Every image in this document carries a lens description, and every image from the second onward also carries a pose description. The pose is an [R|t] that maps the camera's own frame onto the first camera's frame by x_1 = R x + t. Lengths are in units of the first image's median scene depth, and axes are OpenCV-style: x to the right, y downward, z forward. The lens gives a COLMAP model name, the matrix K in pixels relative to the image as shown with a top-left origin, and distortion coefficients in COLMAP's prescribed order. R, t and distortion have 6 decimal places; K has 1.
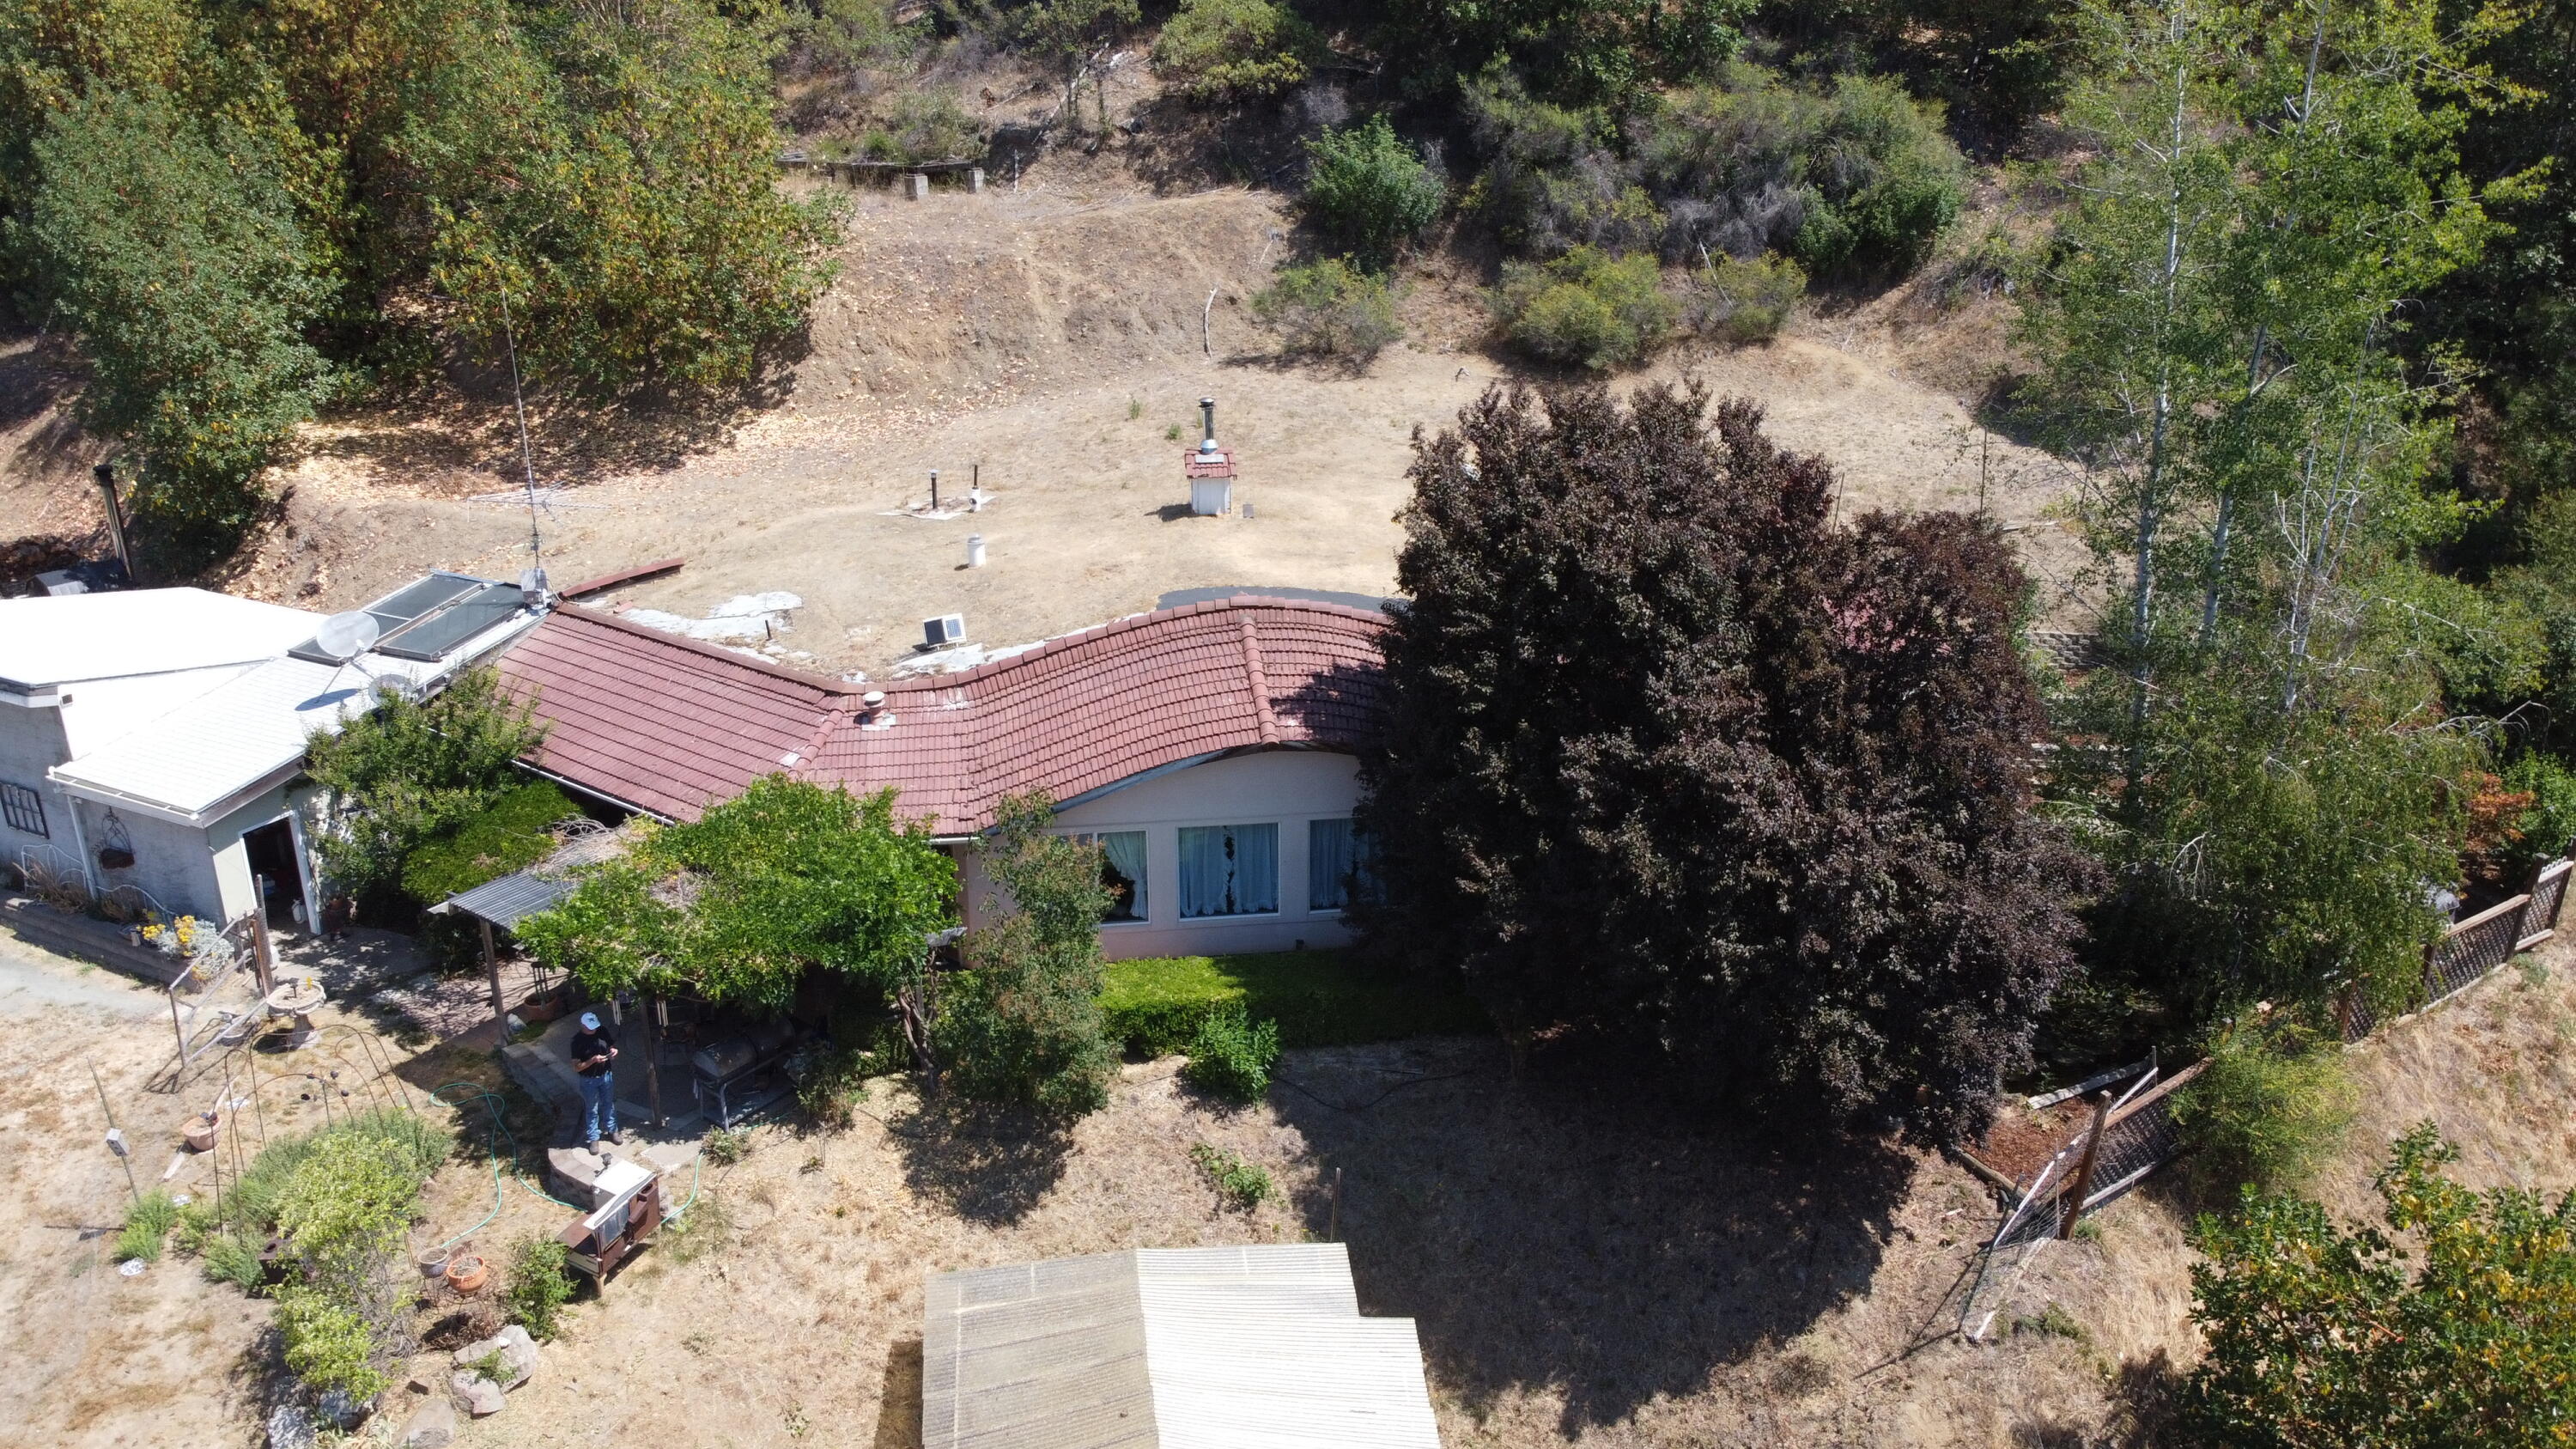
lens RADIAL K [[1971.5, 0, 1288.0], [0, 1971.5, 724.5], [0, 0, 1]] dist [-0.000352, 0.006293]
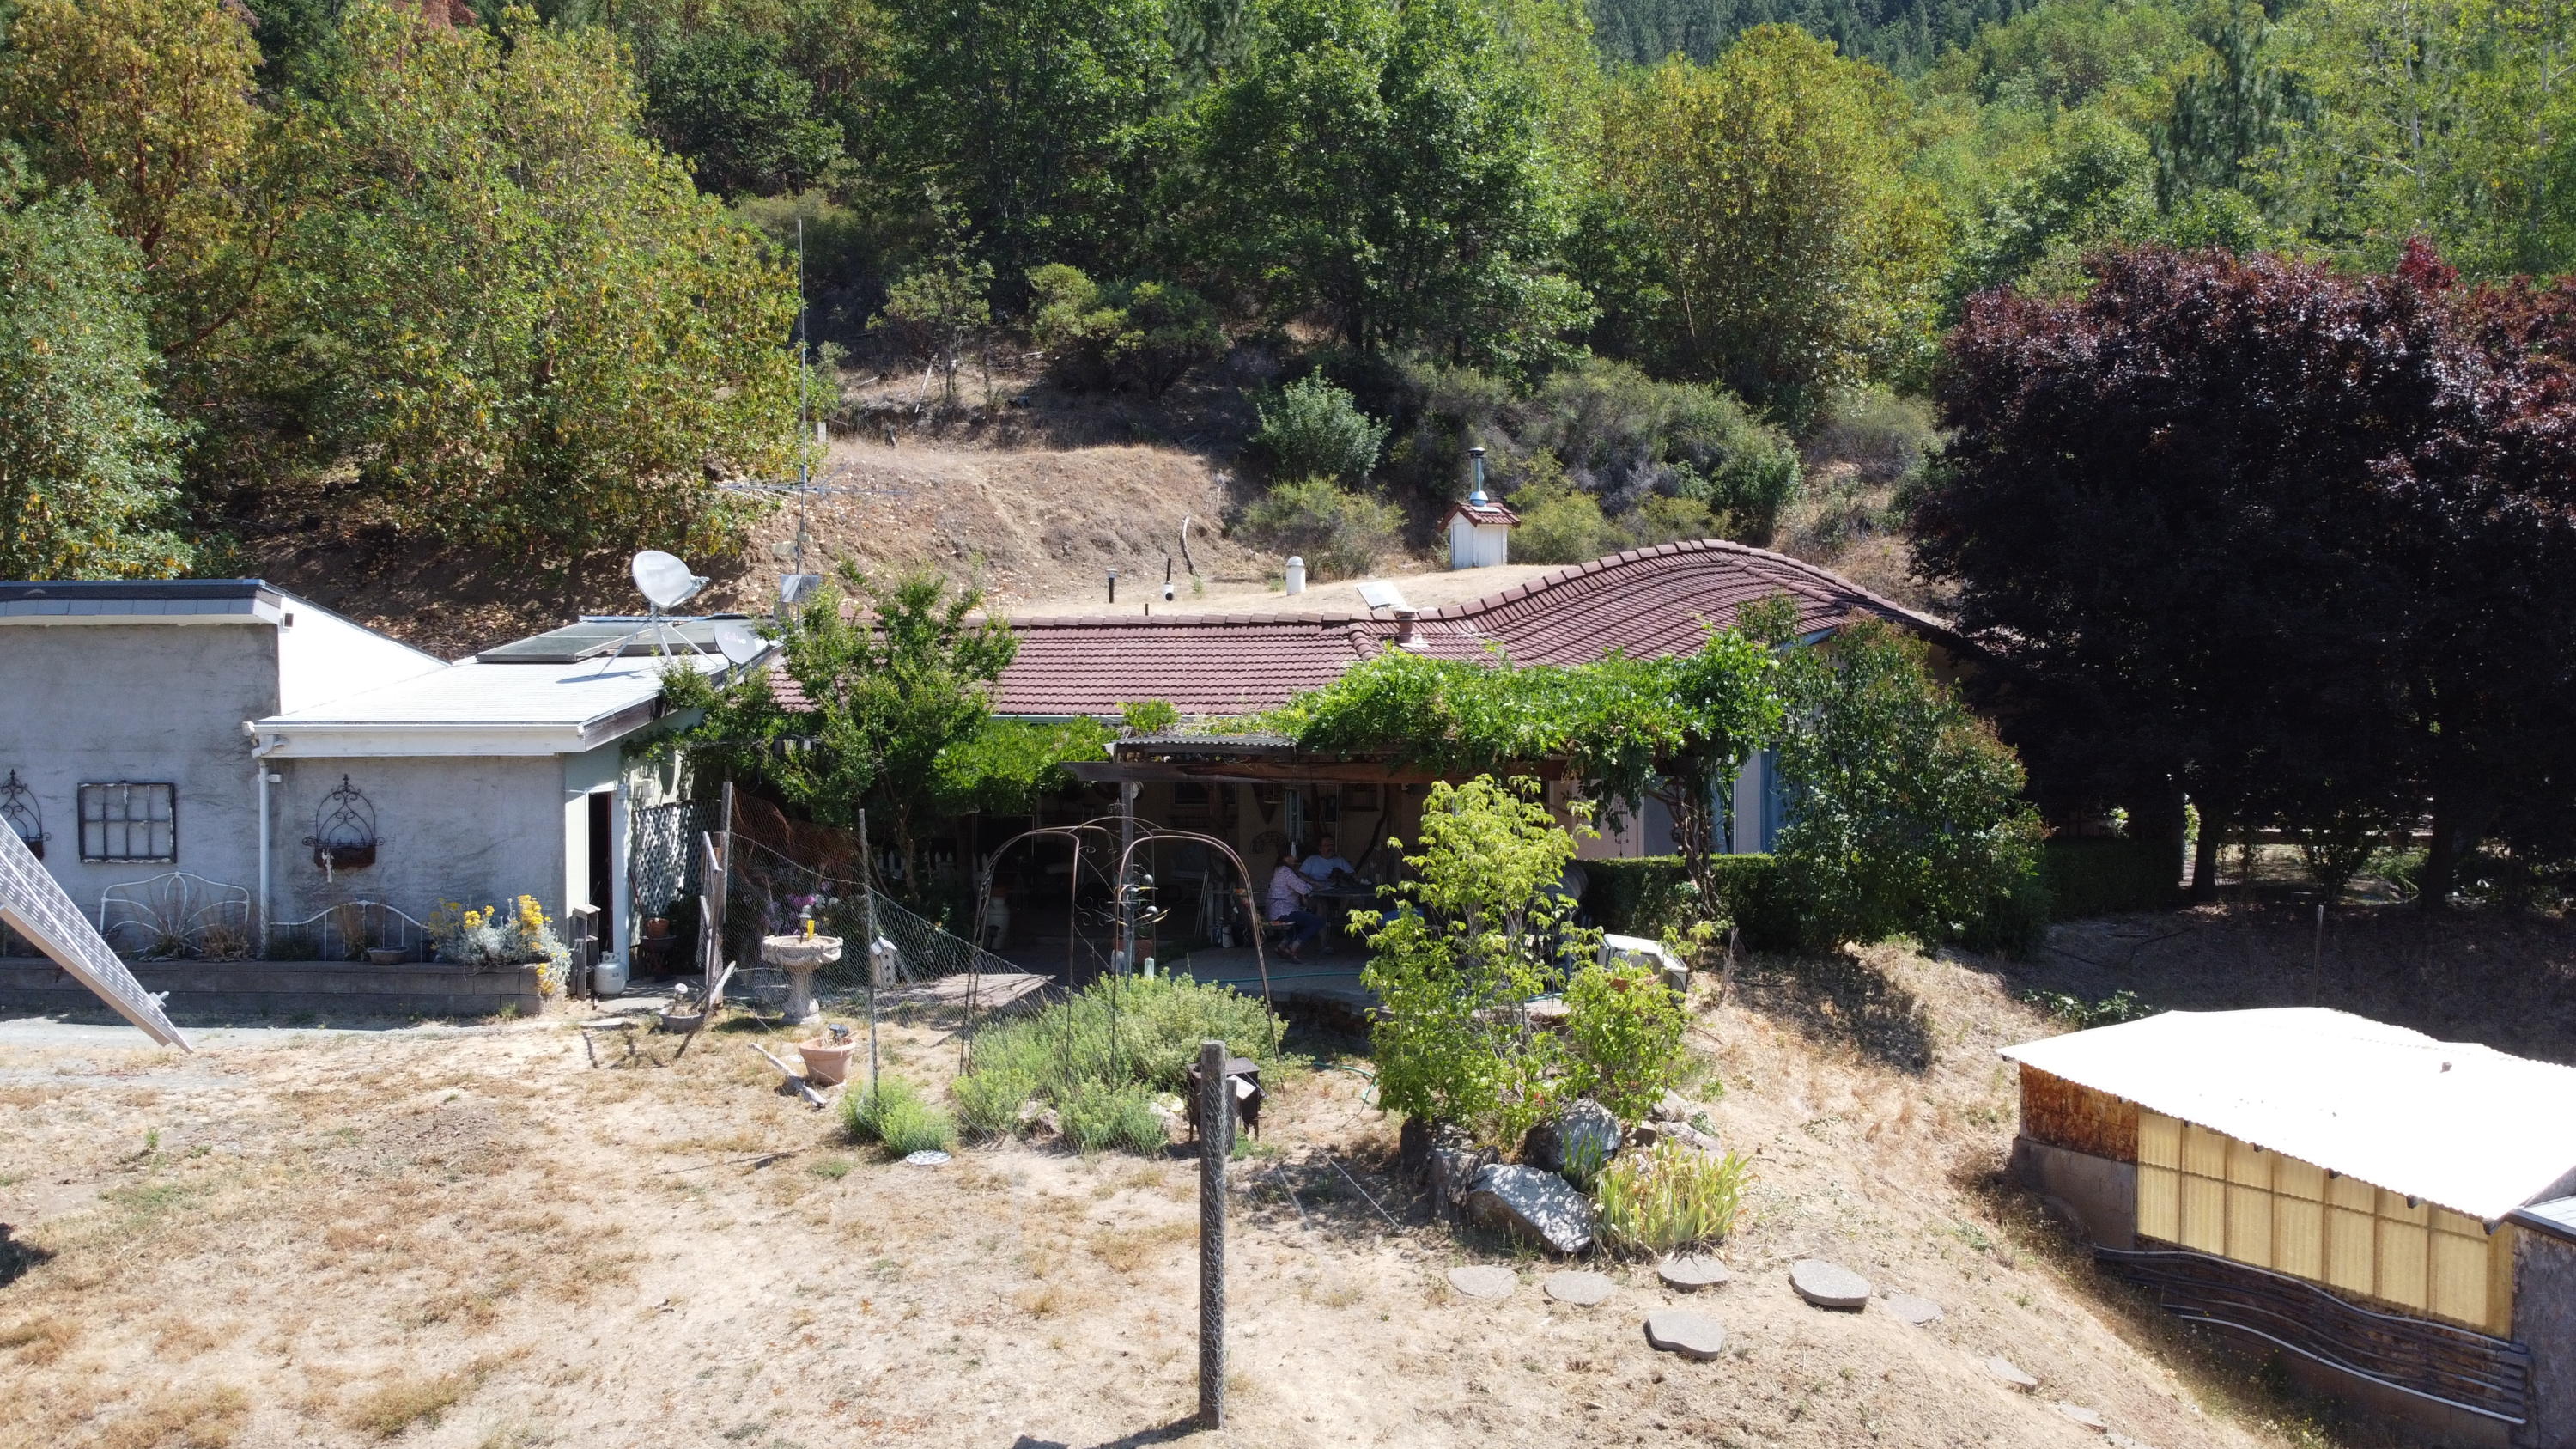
lens RADIAL K [[1971.5, 0, 1288.0], [0, 1971.5, 724.5], [0, 0, 1]] dist [-0.000352, 0.006293]
pose [[0.920897, -0.000305, 0.389806, -0.370089], [0.134105, 0.939207, -0.316081, 0.183803], [-0.366012, 0.343353, 0.864953, 0.195783]]
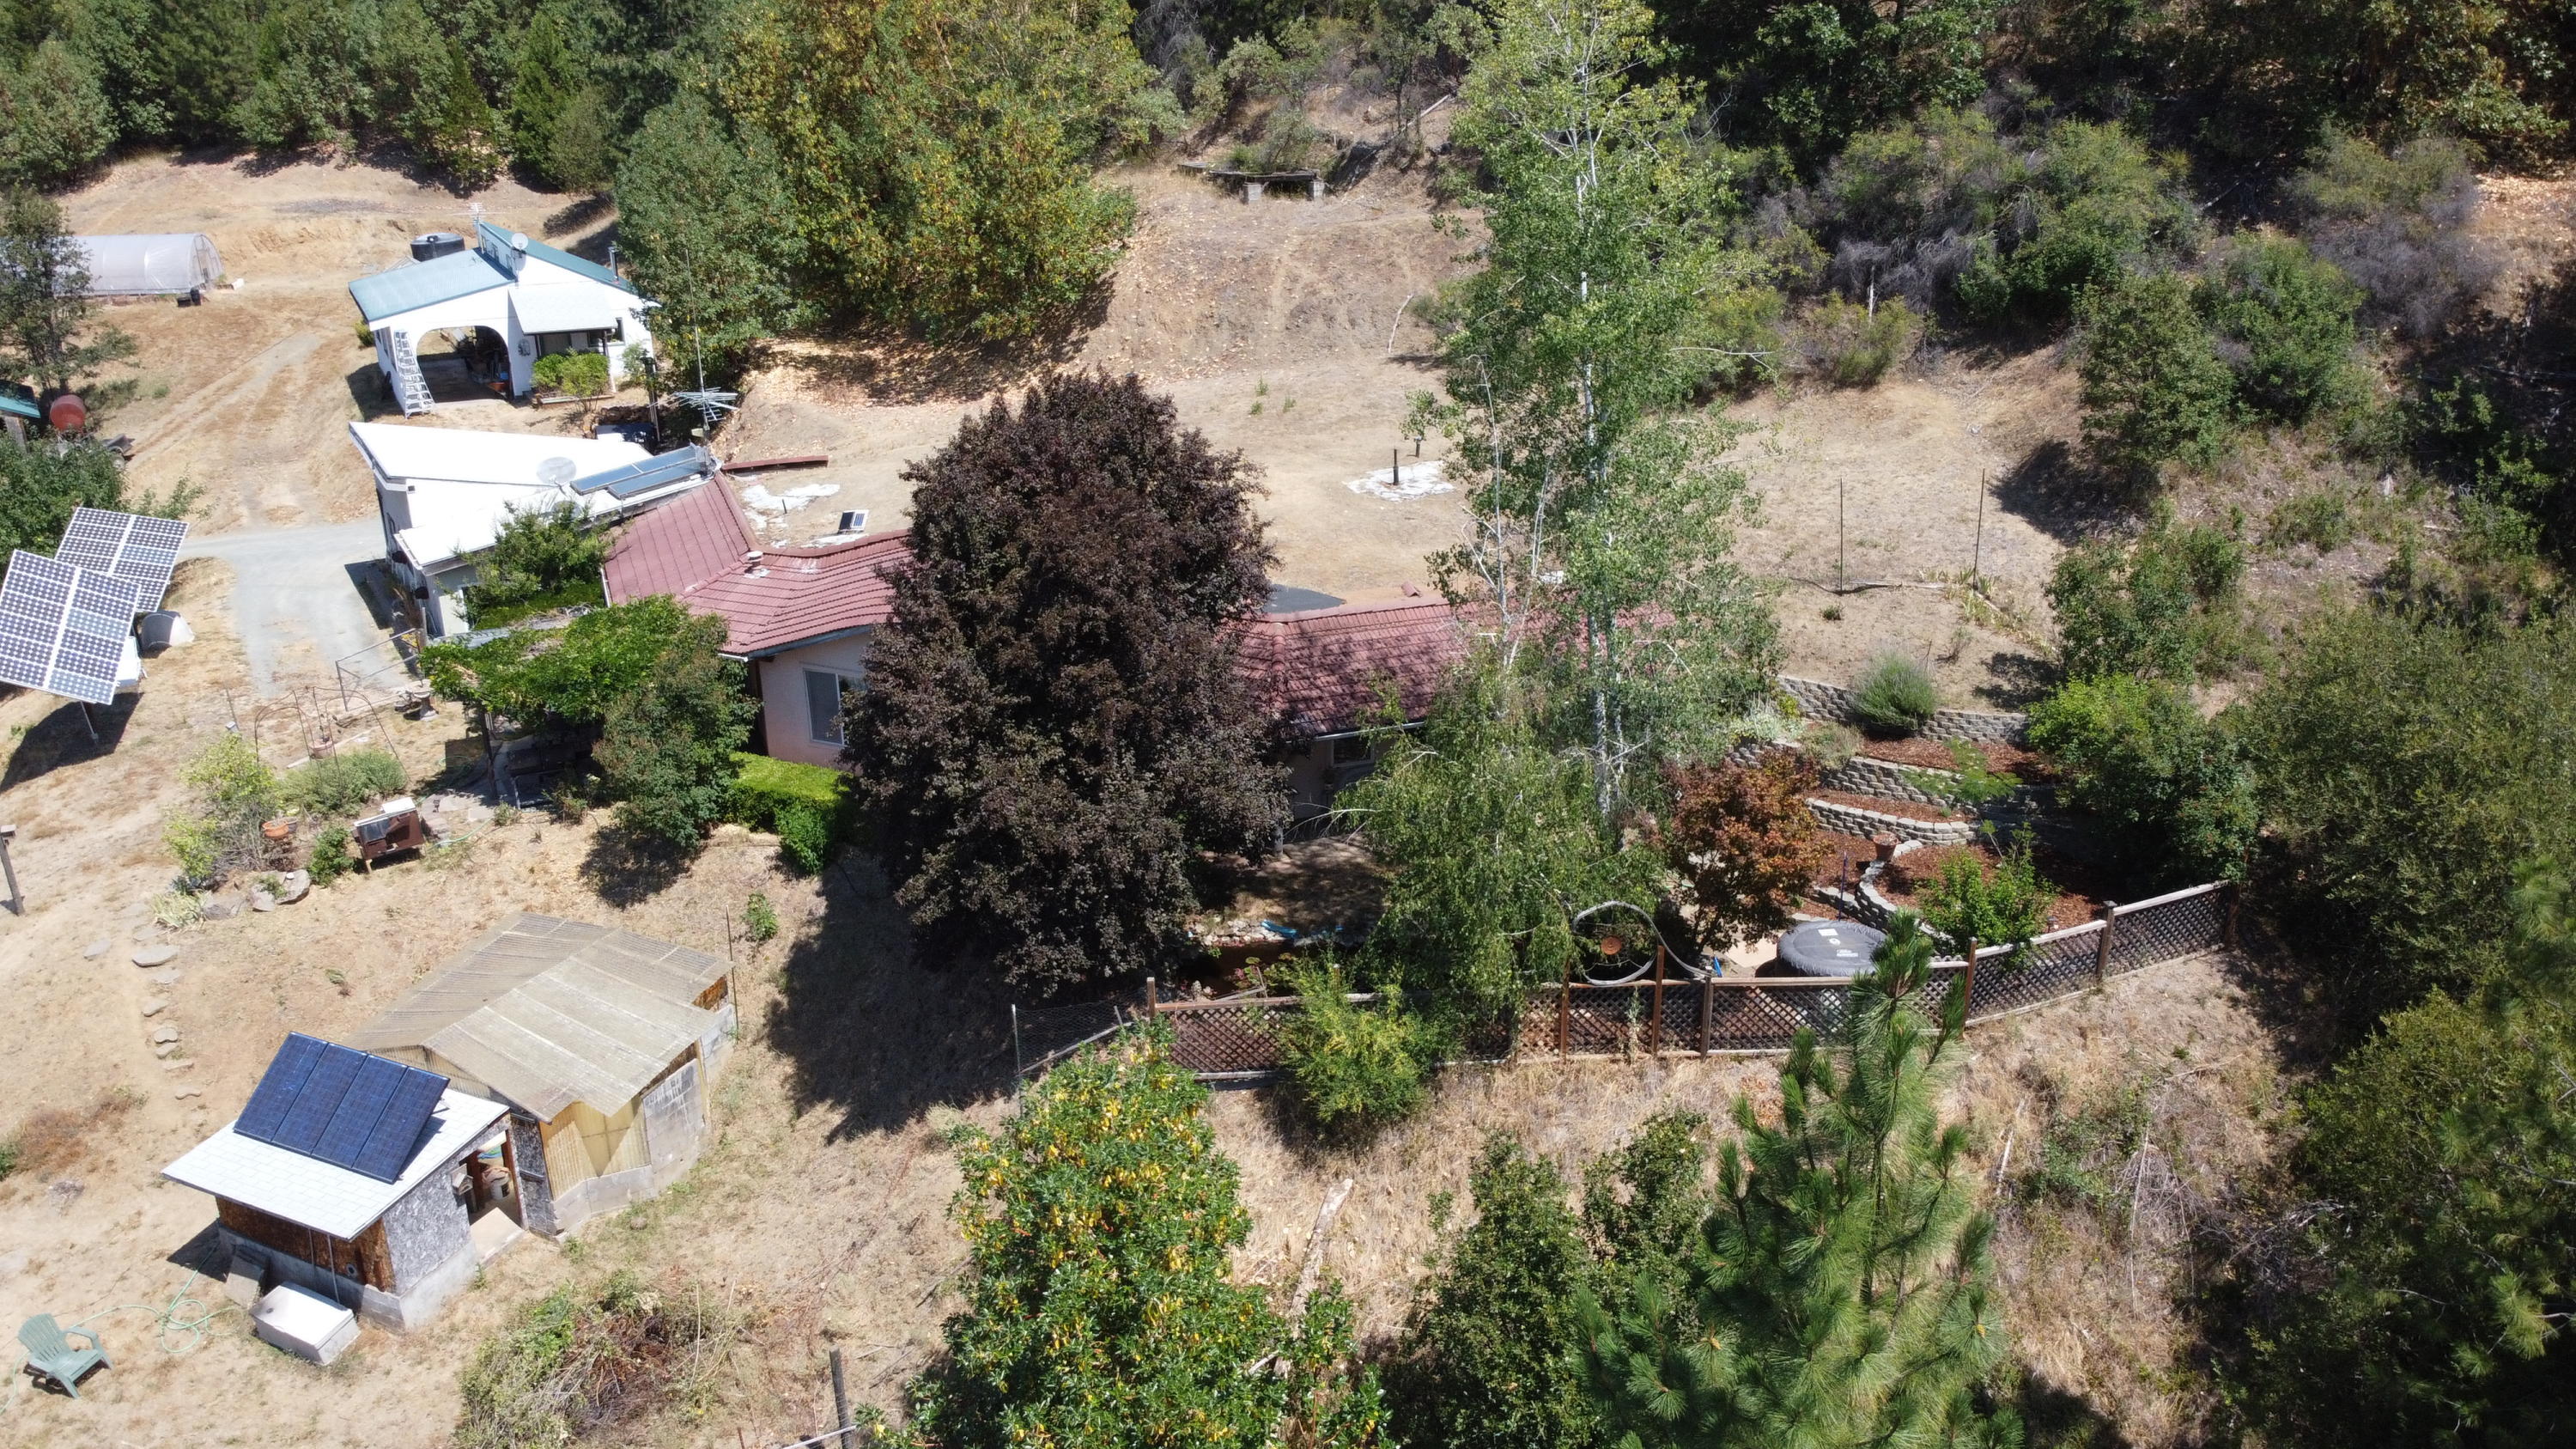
lens RADIAL K [[1971.5, 0, 1288.0], [0, 1971.5, 724.5], [0, 0, 1]] dist [-0.000352, 0.006293]
pose [[0.847914, 0.180955, -0.498294, 0.524153], [-0.180430, 0.982331, 0.049707, -0.021097], [0.498485, 0.047760, 0.865582, -0.009086]]
